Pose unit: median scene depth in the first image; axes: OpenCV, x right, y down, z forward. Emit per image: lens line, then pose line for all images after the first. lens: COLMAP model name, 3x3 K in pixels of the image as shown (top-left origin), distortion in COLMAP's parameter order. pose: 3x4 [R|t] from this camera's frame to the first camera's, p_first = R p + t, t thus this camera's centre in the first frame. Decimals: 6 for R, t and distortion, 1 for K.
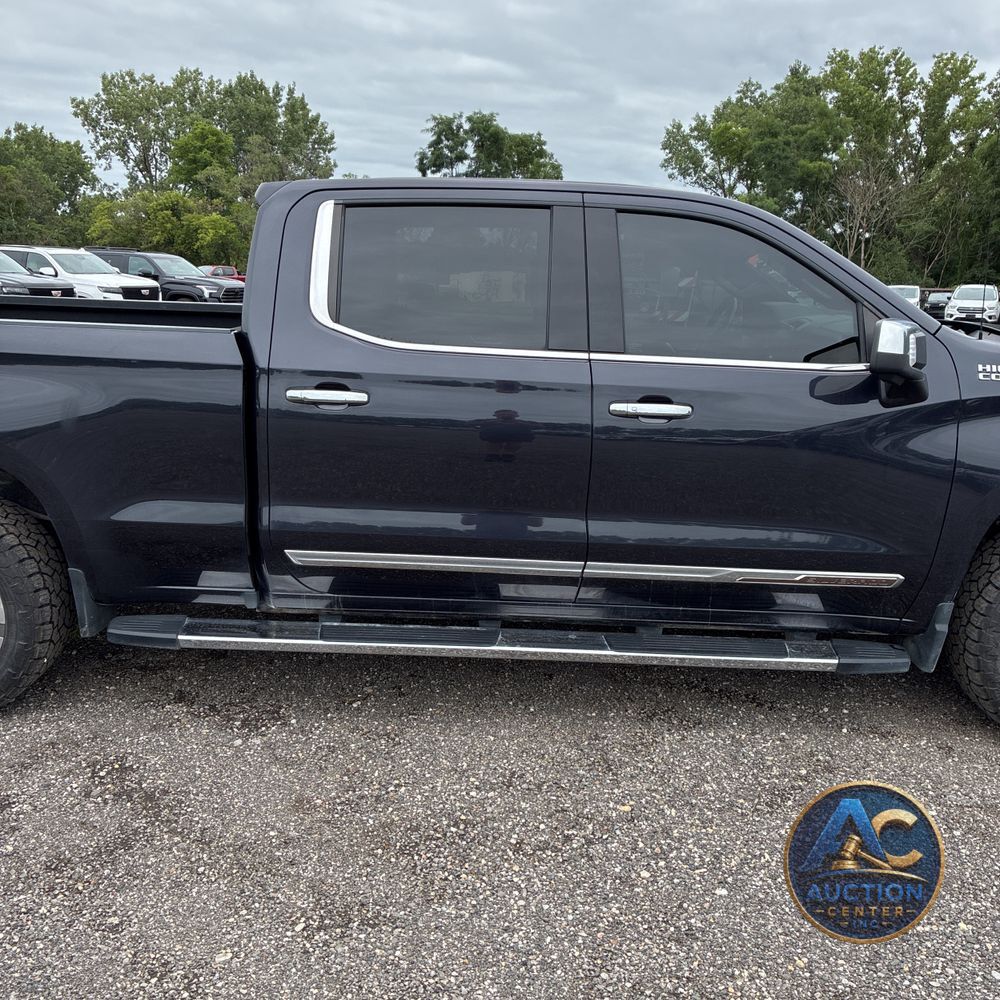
lens RADIAL K [[1015.5, 0, 498.0], [0, 1015.5, 493.8], [0, 0, 1]] dist [-0.009164, 0.061587]
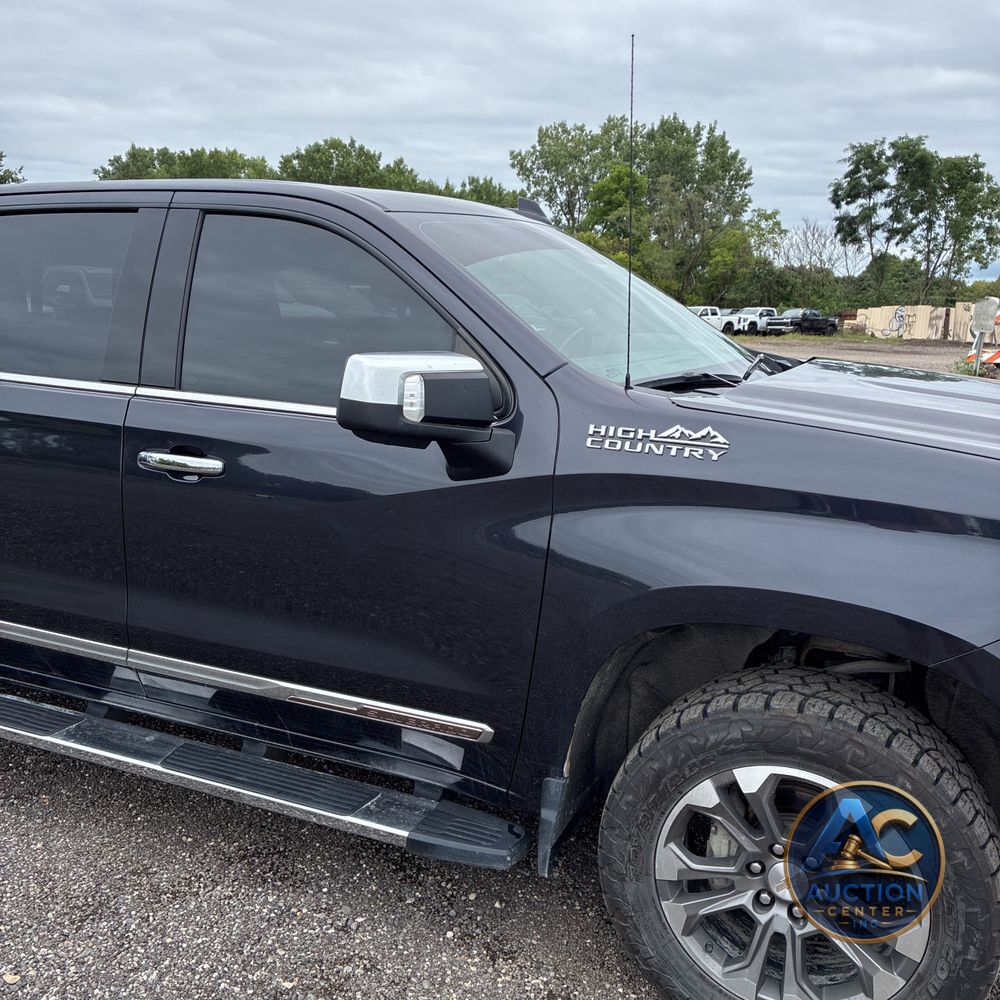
lens RADIAL K [[1012.2, 0, 496.3], [0, 1012.2, 484.1], [0, 0, 1]] dist [0.017875, 0.017693]
pose [[0.916064, 0.069465, -0.394970, 0.025678], [-0.086665, 0.995902, -0.025852, -0.002515], [0.391555, 0.057912, 0.918330, 0.014352]]
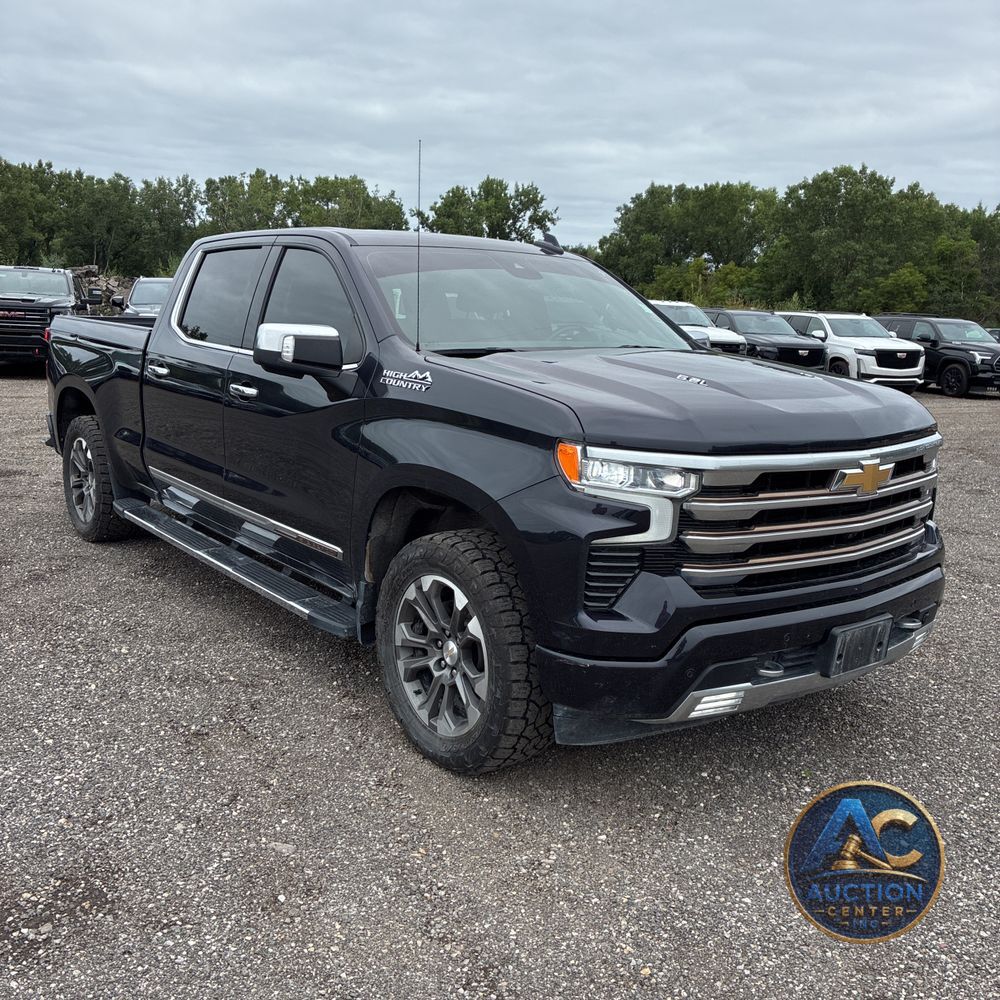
lens RADIAL K [[1009.8, 0, 500.0], [0, 1009.8, 500.0], [0, 0, 1]] dist [0.062882, 0.007969]
pose [[0.629446, 0.146364, -0.763135, 0.053664], [-0.196287, 0.980199, 0.026094, -0.001553], [0.751844, 0.133369, 0.645712, 0.015106]]
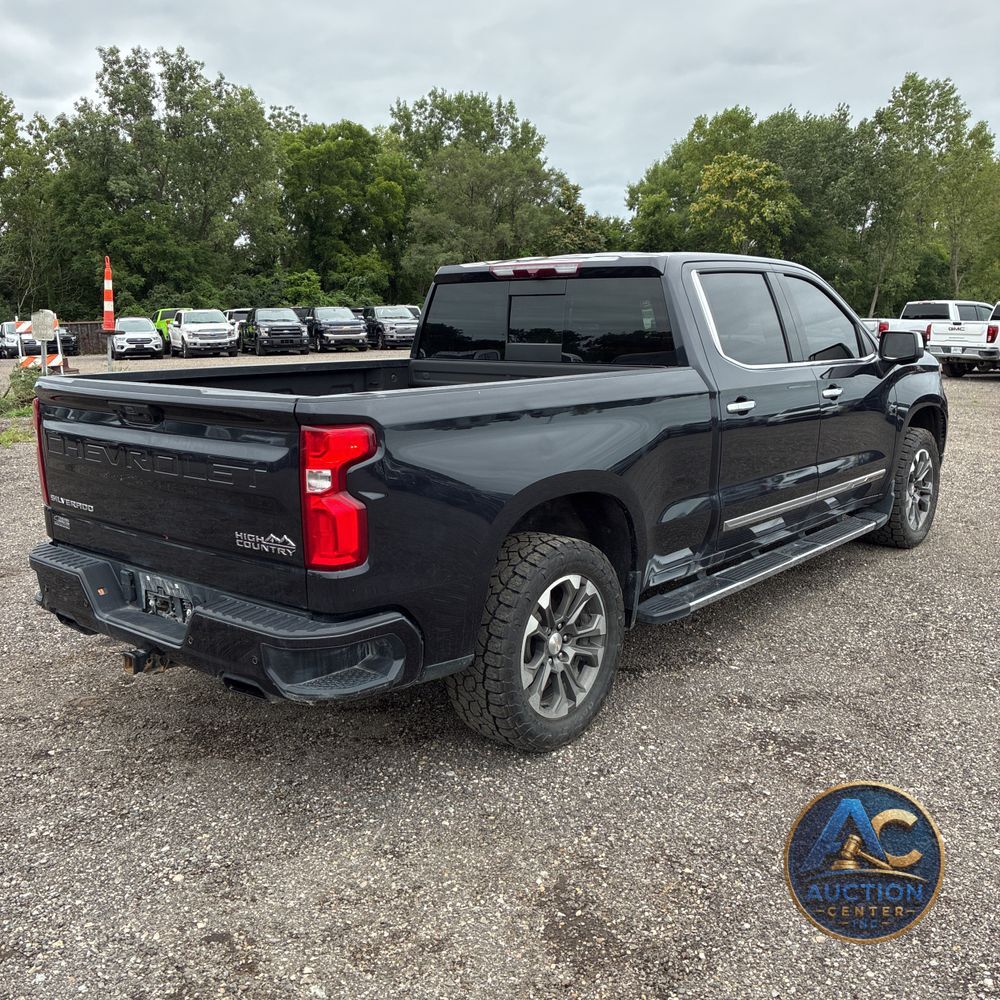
lens RADIAL K [[1012.2, 0, 496.3], [0, 1012.2, 484.1], [0, 0, 1]] dist [0.017875, 0.017693]
pose [[0.636880, -0.165596, 0.752969, -0.055674], [0.195989, 0.979350, 0.049610, -0.004796], [-0.745635, 0.115978, 0.656184, 0.012485]]
